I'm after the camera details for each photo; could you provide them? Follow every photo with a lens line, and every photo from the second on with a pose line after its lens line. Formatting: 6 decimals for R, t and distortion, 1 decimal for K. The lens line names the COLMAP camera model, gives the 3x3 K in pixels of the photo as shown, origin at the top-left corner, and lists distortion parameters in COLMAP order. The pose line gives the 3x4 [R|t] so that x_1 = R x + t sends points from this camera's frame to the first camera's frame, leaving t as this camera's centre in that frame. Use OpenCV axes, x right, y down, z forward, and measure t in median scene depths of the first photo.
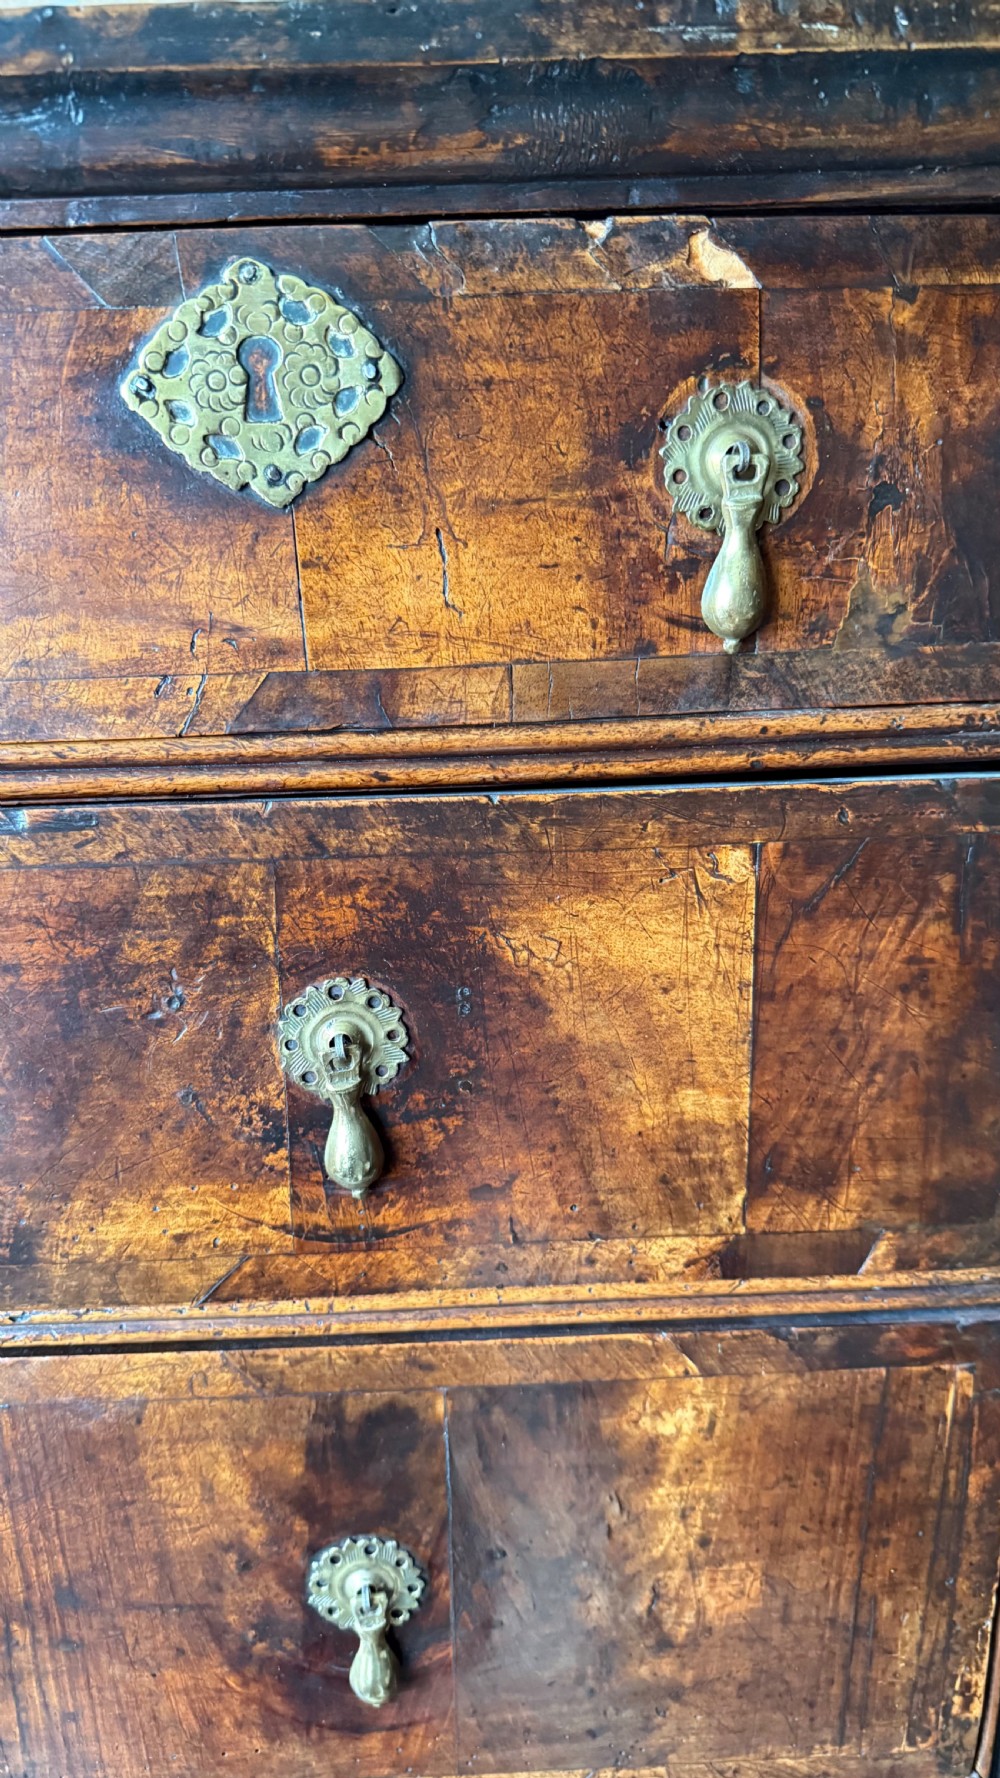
lens RADIAL K [[1245.4, 0, 497.3], [0, 1245.4, 894.1], [0, 0, 1]] dist [0.138263, -0.256891]
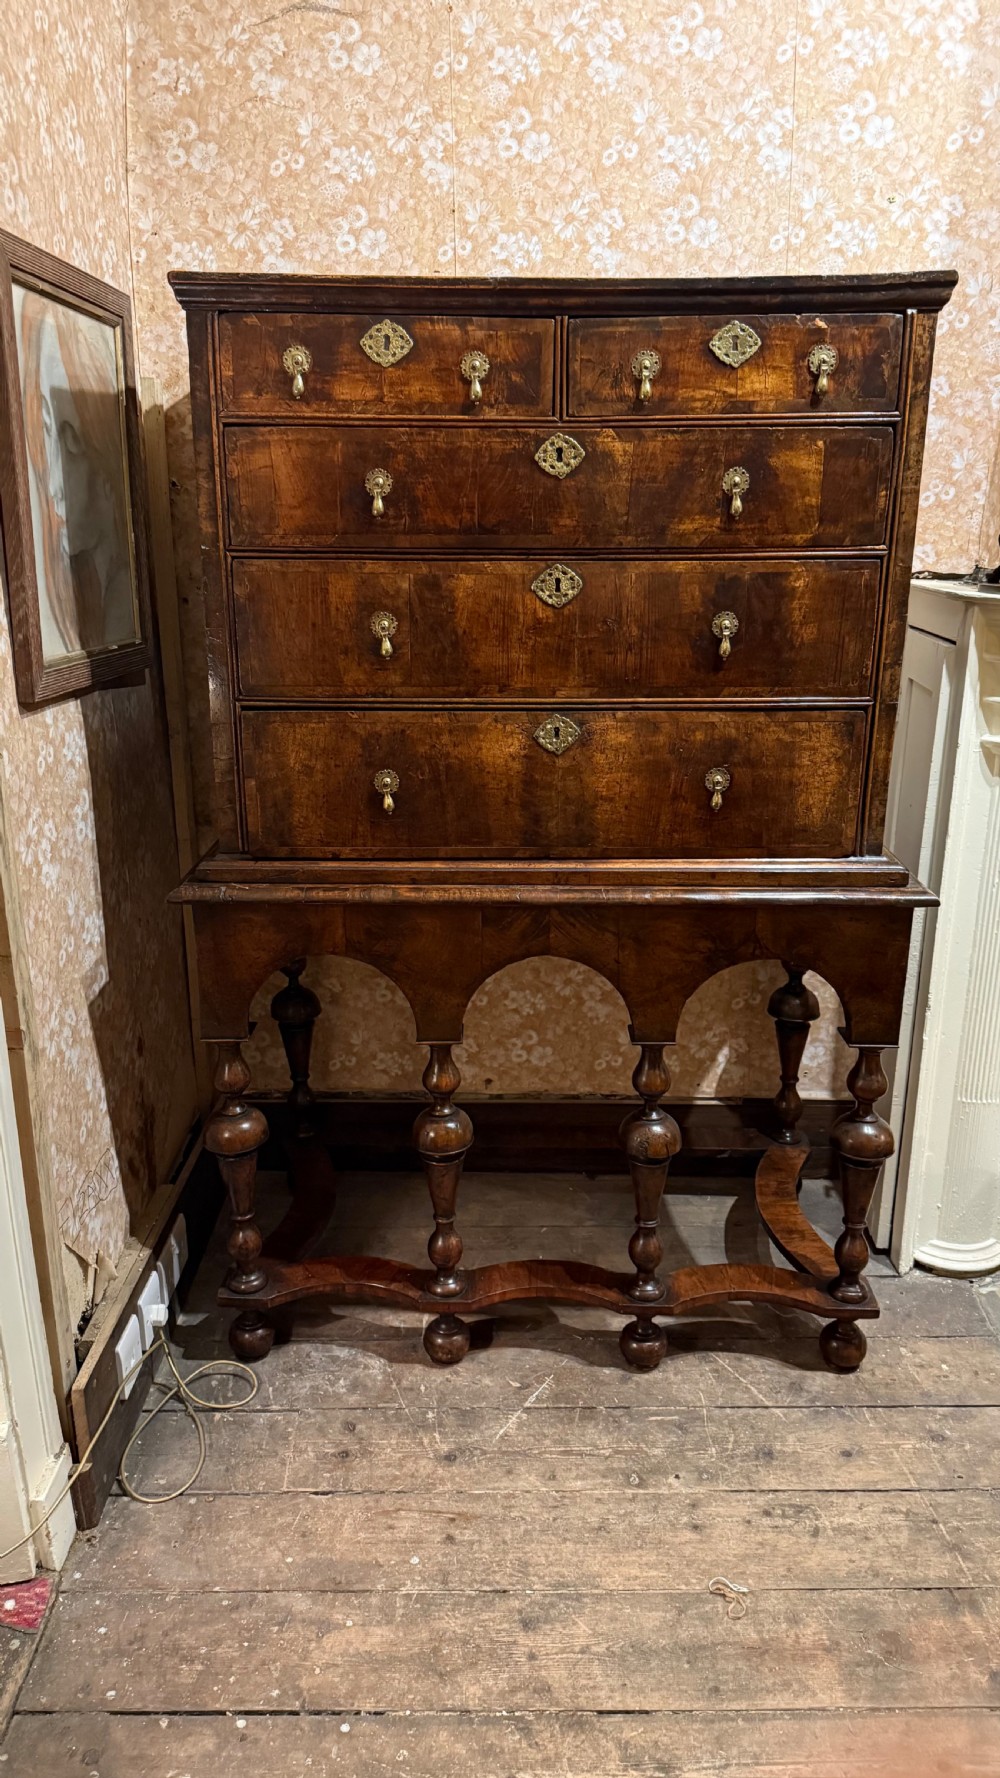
lens RADIAL K [[1245.4, 0, 497.3], [0, 1245.4, 894.1], [0, 0, 1]] dist [0.138263, -0.256891]
pose [[0.998556, 0.034614, -0.041072, -0.801492], [-0.034275, 0.999373, 0.008930, 1.724024], [0.041356, -0.007509, 0.999116, -3.987938]]
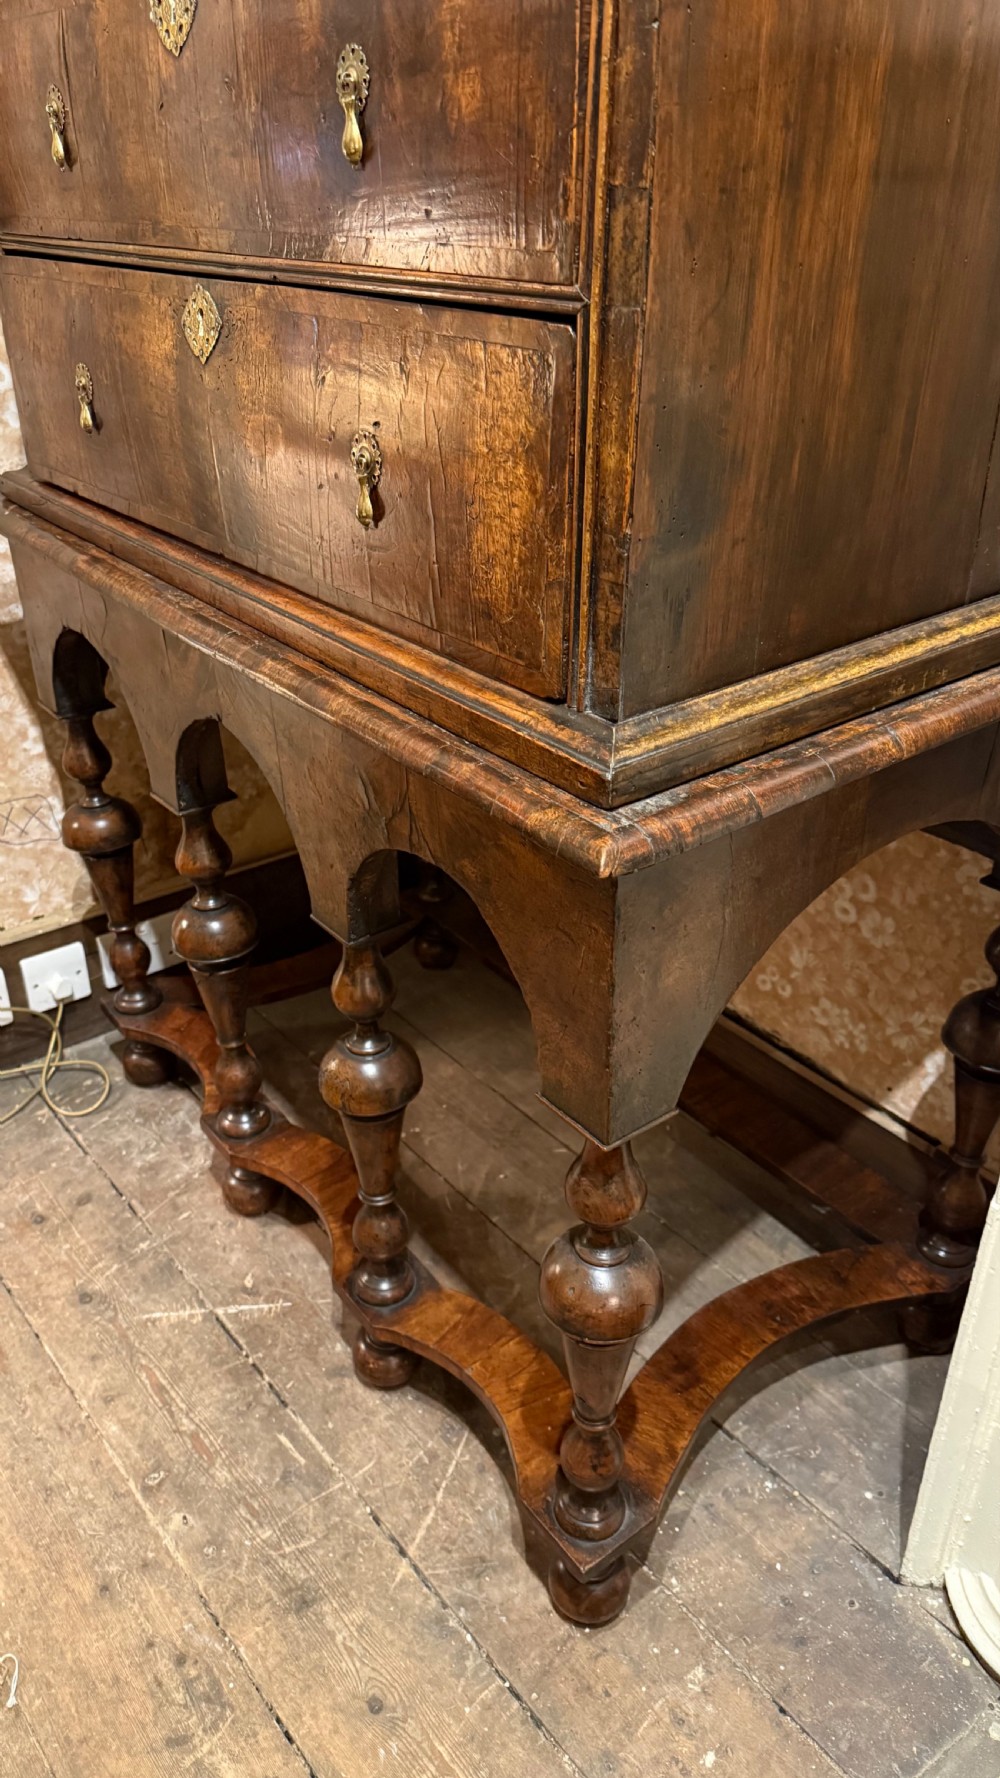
lens RADIAL K [[1256.5, 0, 505.1], [0, 1256.5, 897.9], [0, 0, 1]] dist [0.154136, -0.314269]
pose [[0.581564, 0.422862, -0.694961, 2.204688], [-0.243984, 0.905623, 0.346871, 1.091886], [0.776051, -0.032168, 0.629849, -0.081716]]
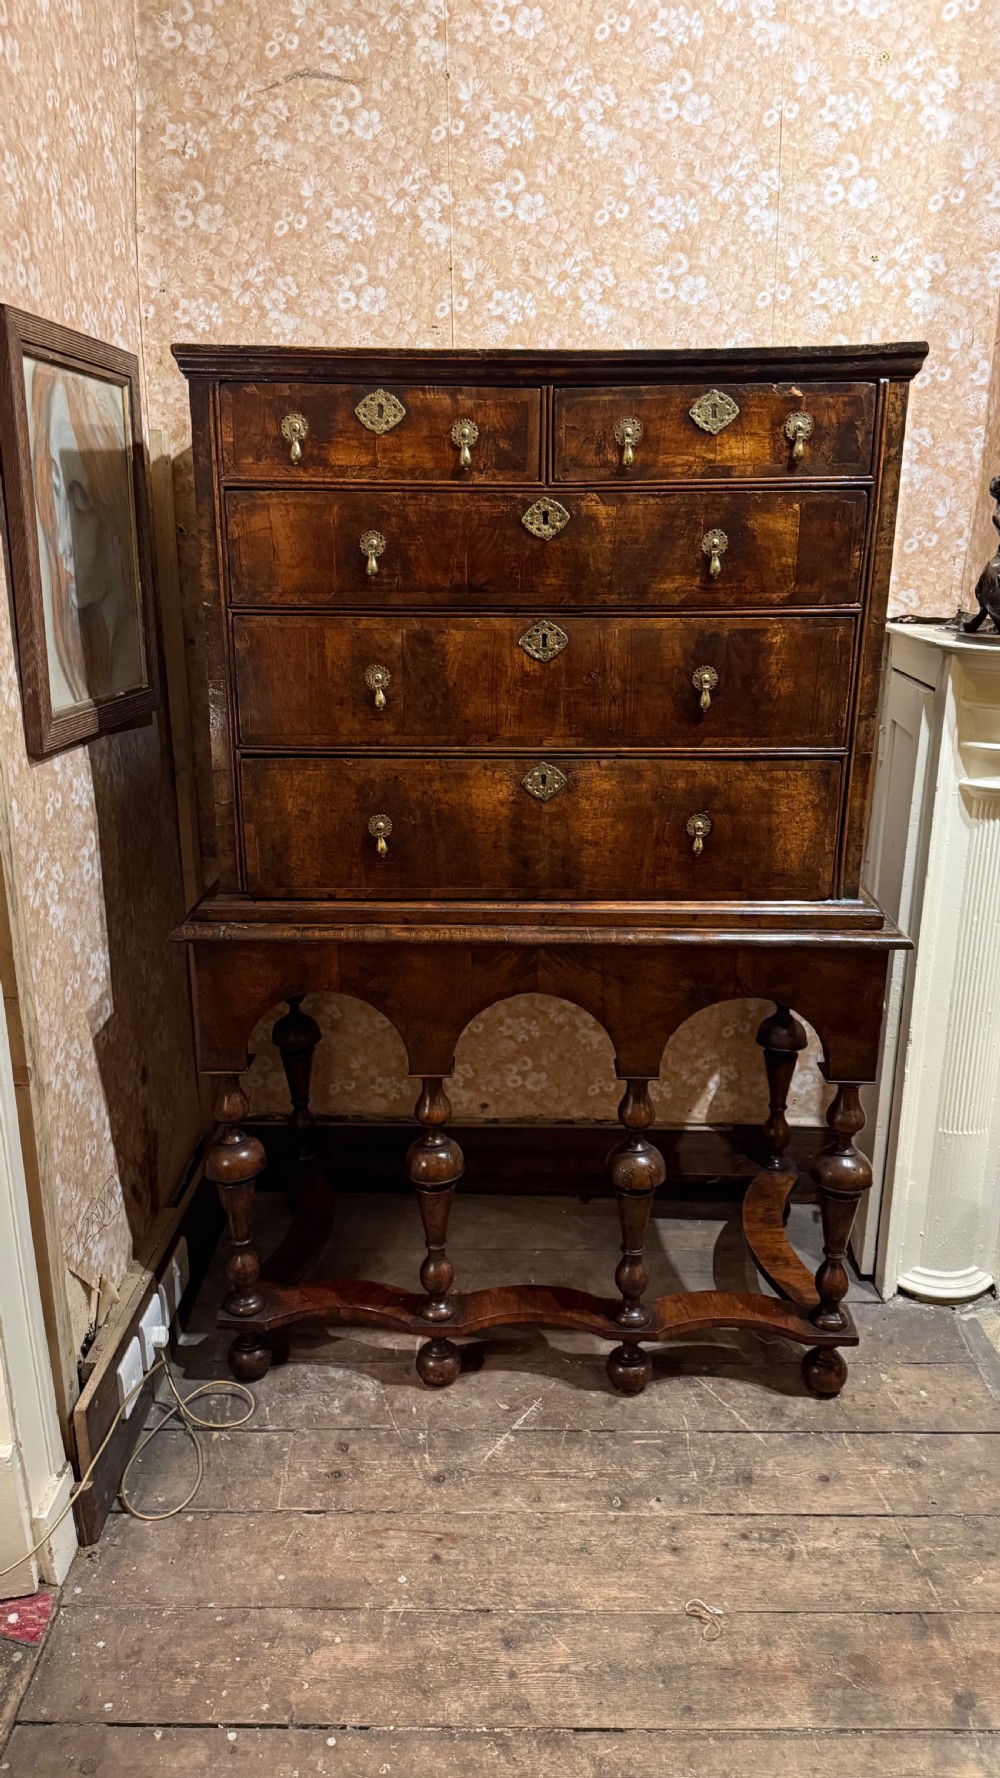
lens RADIAL K [[1240.5, 0, 495.1], [0, 1240.5, 891.3], [0, 0, 1]] dist [0.139078, -0.245863]
pose [[0.997774, 0.038723, -0.054292, -0.688899], [-0.038565, 0.999248, 0.003962, 1.557066], [0.054405, -0.001860, 0.998517, -4.164279]]
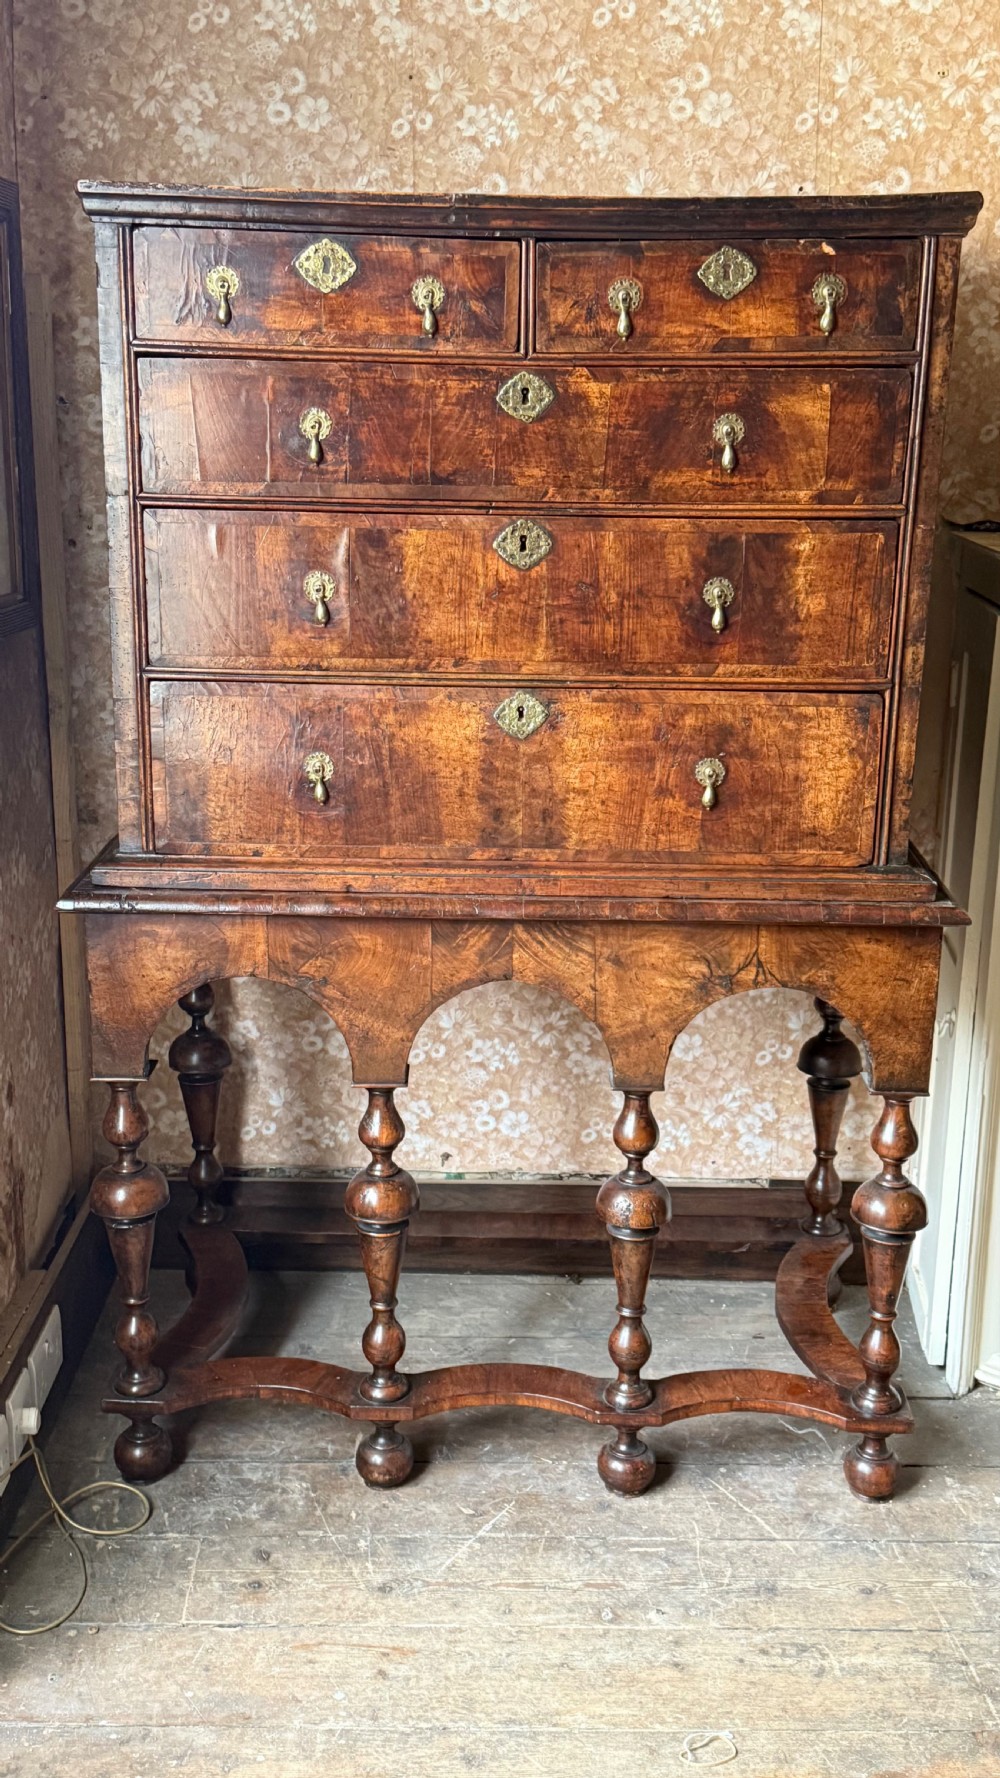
lens RADIAL K [[1889.6, 0, 503.1], [0, 1889.6, 895.0], [0, 0, 1]] dist [0.184515, -0.383802]
pose [[0.998396, 0.045318, -0.033932, -0.601023], [-0.046009, 0.998744, -0.019849, 1.862402], [0.032990, 0.021379, 0.999227, -5.459326]]
